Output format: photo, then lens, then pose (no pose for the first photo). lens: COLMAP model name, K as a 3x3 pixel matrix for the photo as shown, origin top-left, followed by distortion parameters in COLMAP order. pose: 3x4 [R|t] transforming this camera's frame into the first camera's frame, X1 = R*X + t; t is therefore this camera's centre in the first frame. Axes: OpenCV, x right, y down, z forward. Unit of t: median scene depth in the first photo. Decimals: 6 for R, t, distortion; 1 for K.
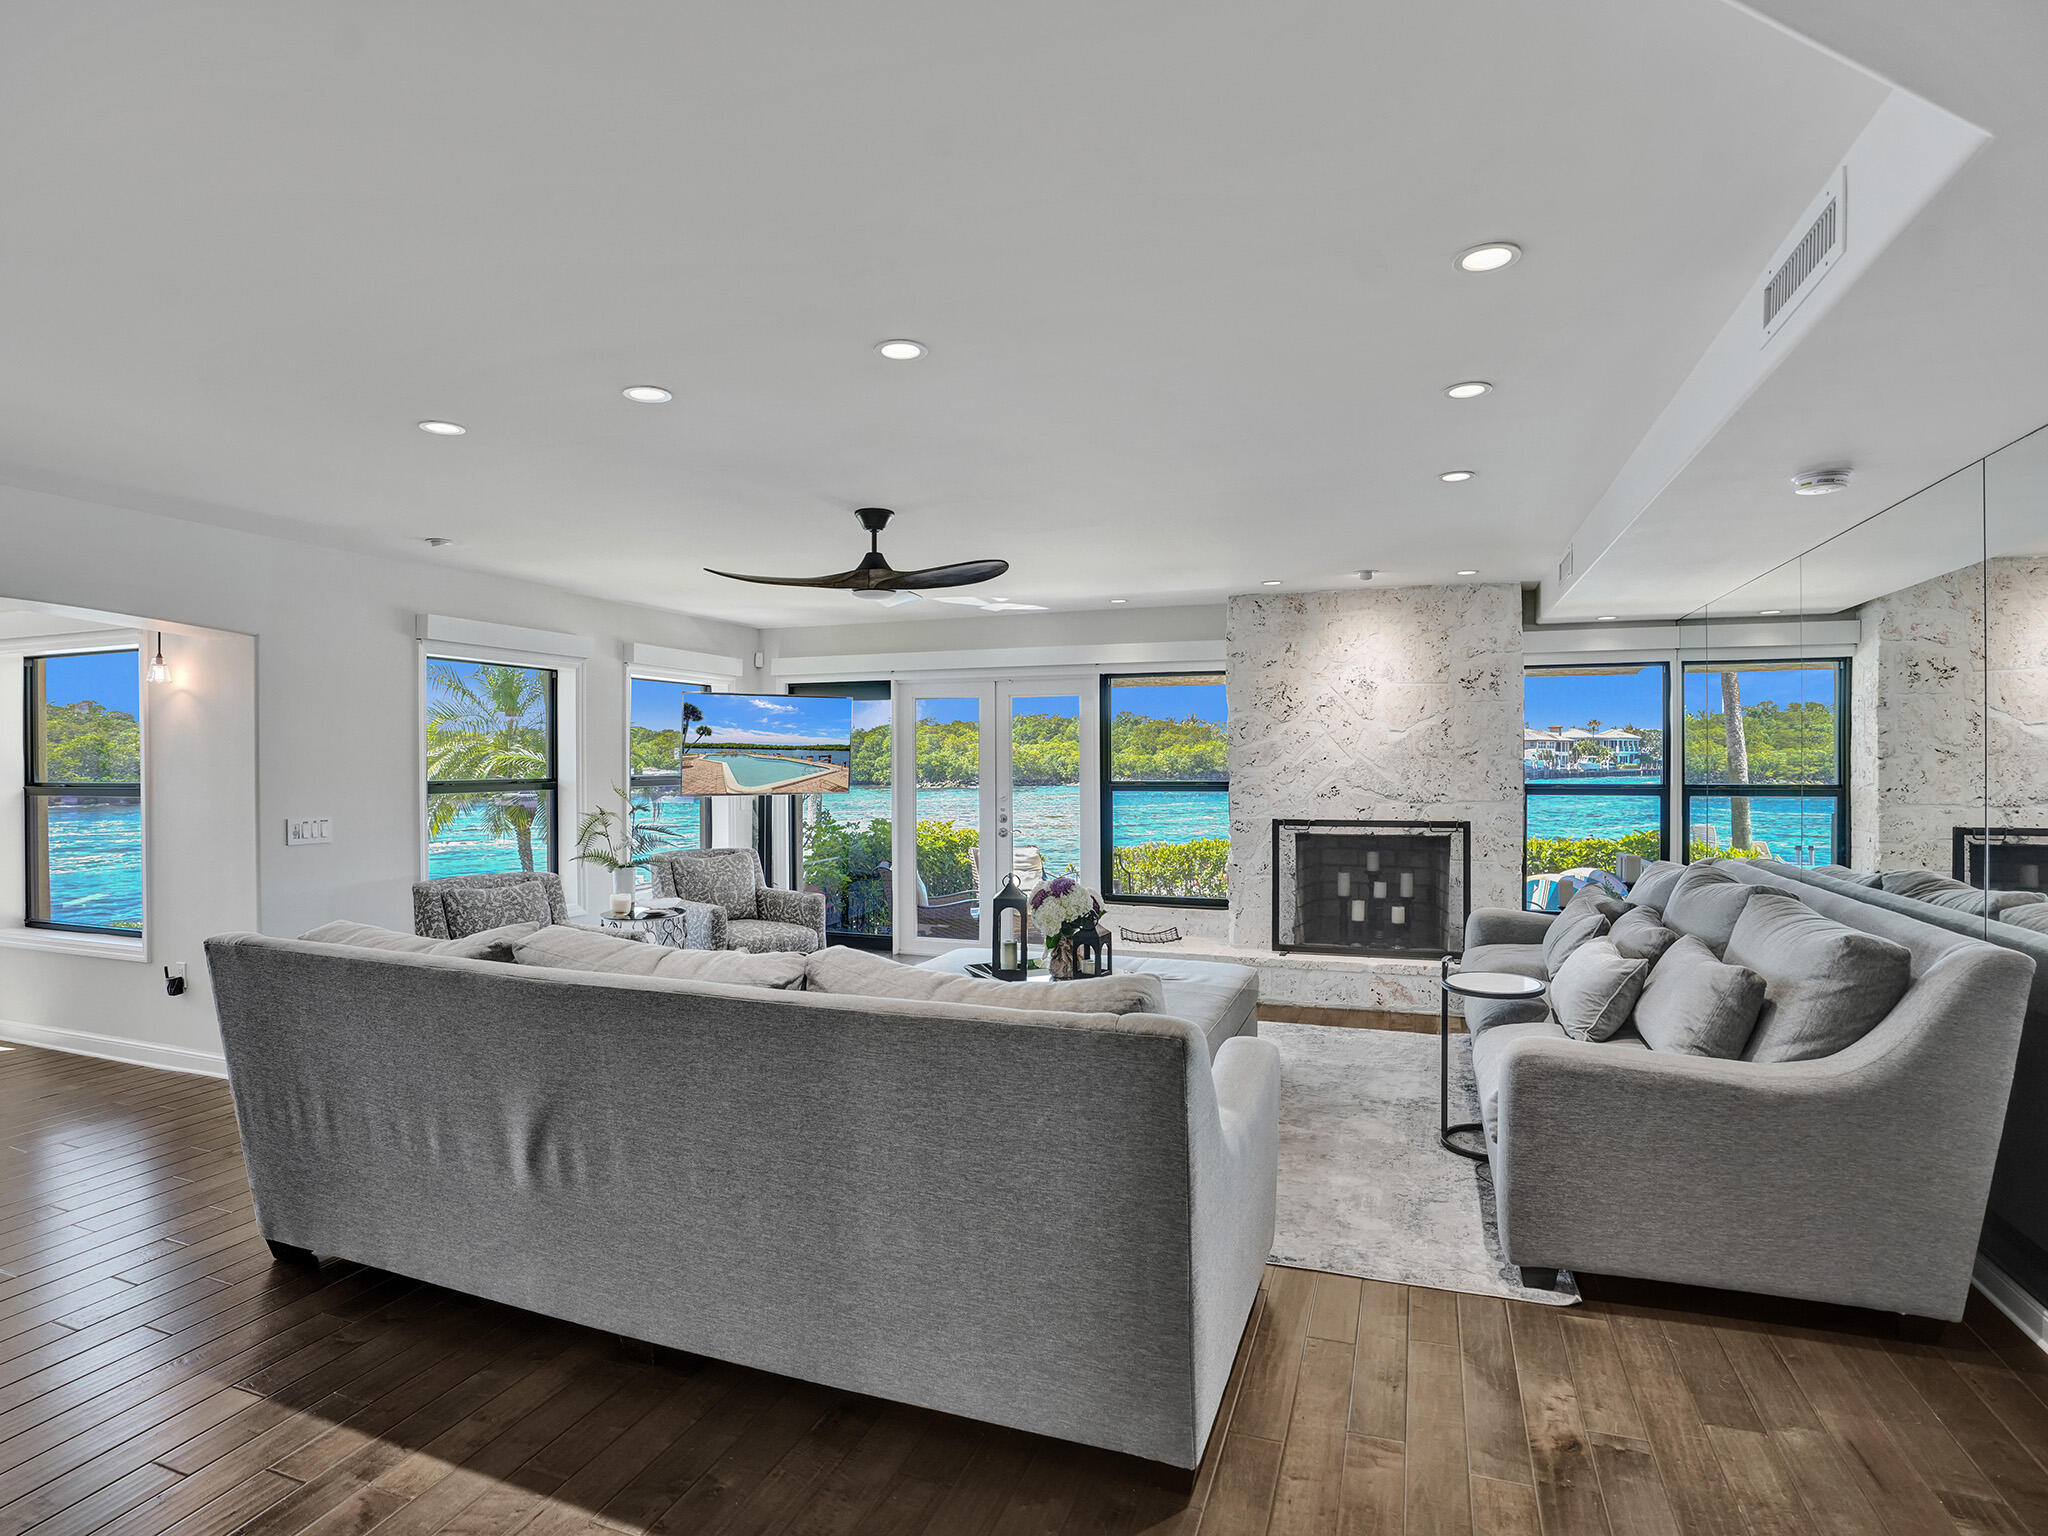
lens RADIAL K [[1051.7, 0, 1041.0], [0, 1051.7, 774.9], [0, 0, 1]] dist [-0.036499, 0.013254]
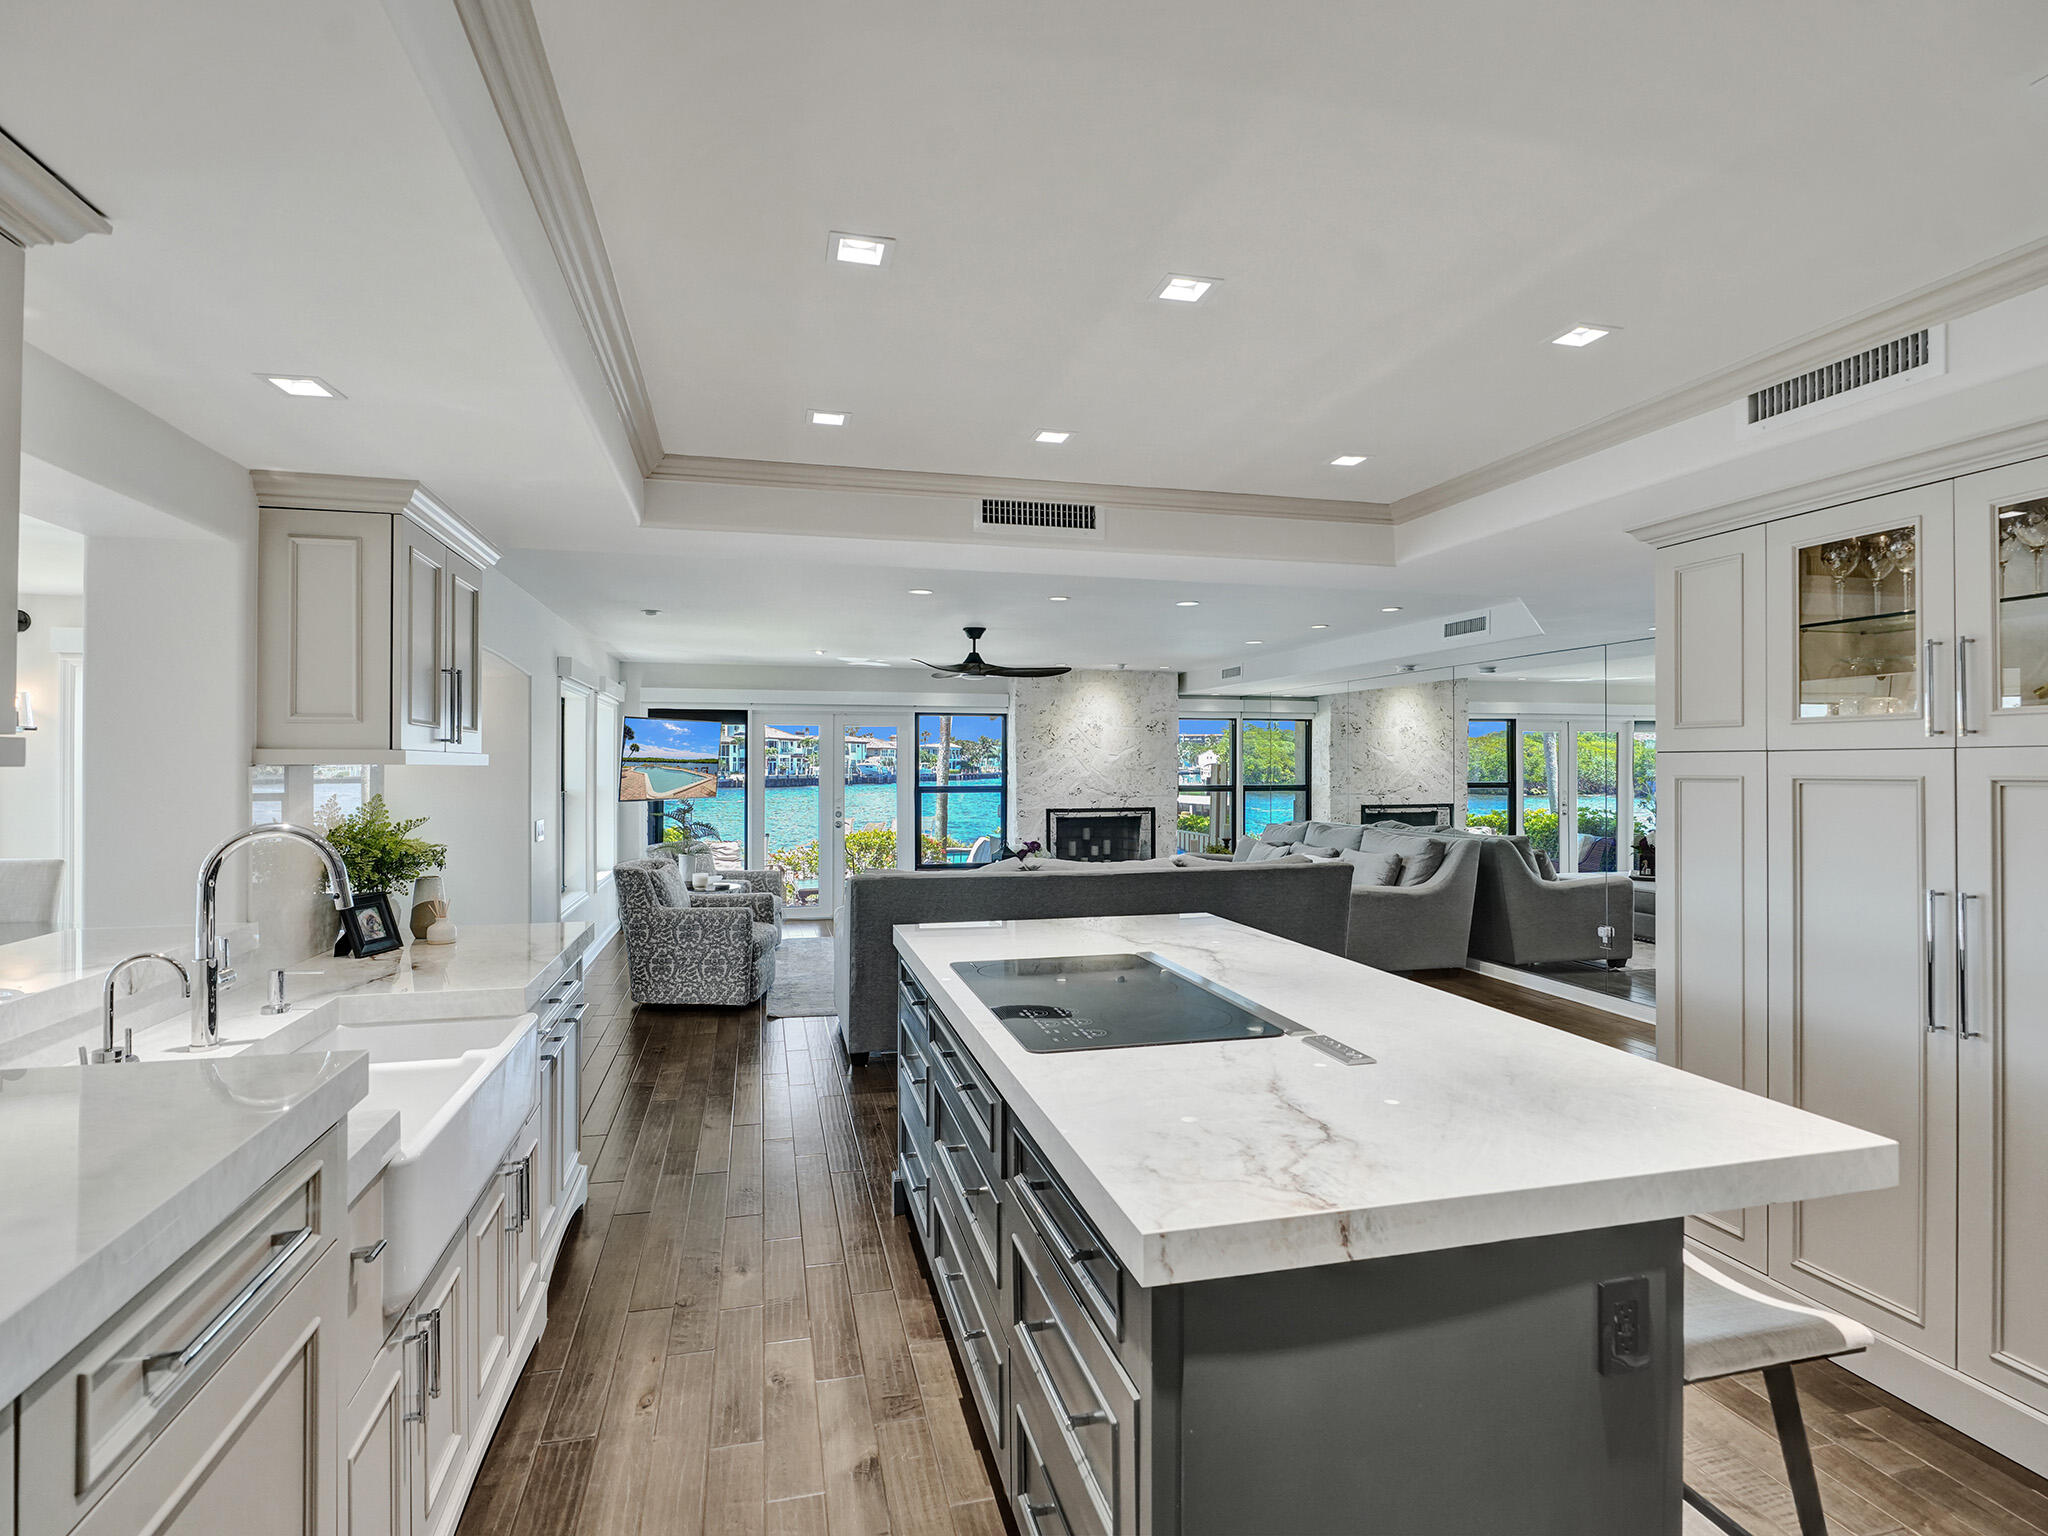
lens RADIAL K [[1051.7, 0, 999.2], [0, 1051.7, 756.9], [0, 0, 1]] dist [-0.036499, 0.013254]
pose [[0.842311, 0.007456, 0.538940, -0.744888], [0.004676, 0.999766, -0.021138, -0.003828], [-0.538971, 0.020325, 0.842079, -0.326965]]
